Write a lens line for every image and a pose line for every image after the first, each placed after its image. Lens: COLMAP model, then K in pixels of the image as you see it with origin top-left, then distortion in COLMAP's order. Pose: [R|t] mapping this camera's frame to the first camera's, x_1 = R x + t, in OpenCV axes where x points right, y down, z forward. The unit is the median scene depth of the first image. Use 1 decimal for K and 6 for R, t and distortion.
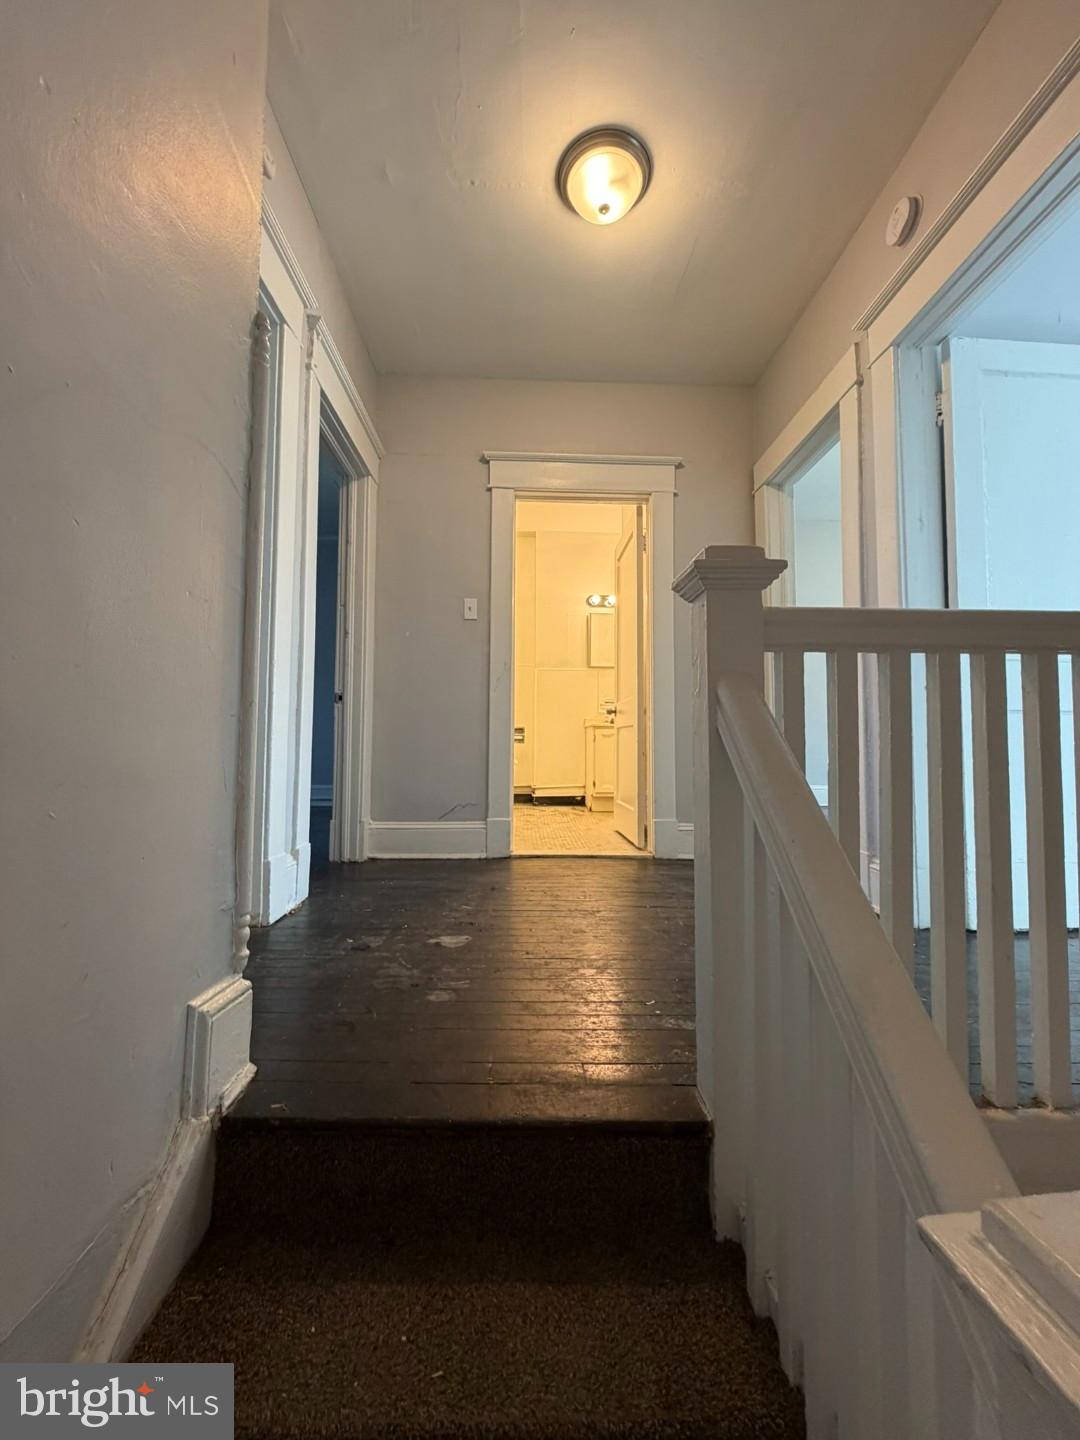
lens RADIAL K [[575.5, 0, 538.9], [0, 575.5, 718.3], [0, 0, 1]] dist [0.001708, -0.000559]
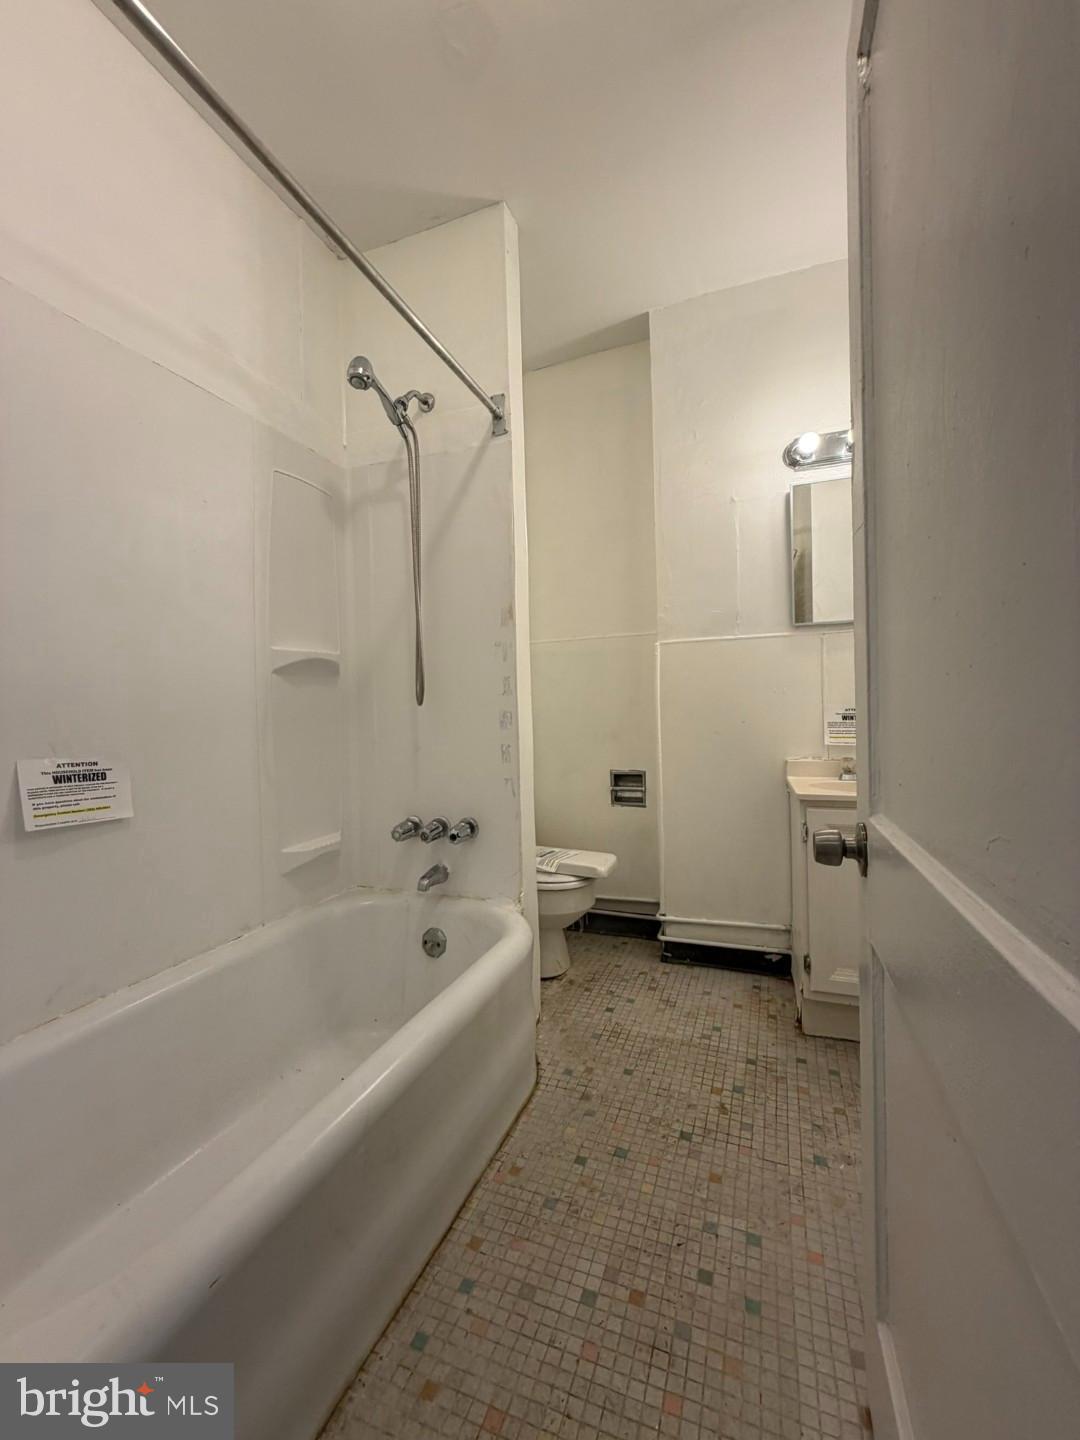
lens RADIAL K [[575.5, 0, 543.2], [0, 575.5, 720.5], [0, 0, 1]] dist [0.001708, -0.000559]
pose [[0.920575, -0.027347, -0.389608, 0.082170], [0.049500, 0.997671, 0.046933, -0.051481], [0.387417, -0.062491, 0.919784, 0.582370]]
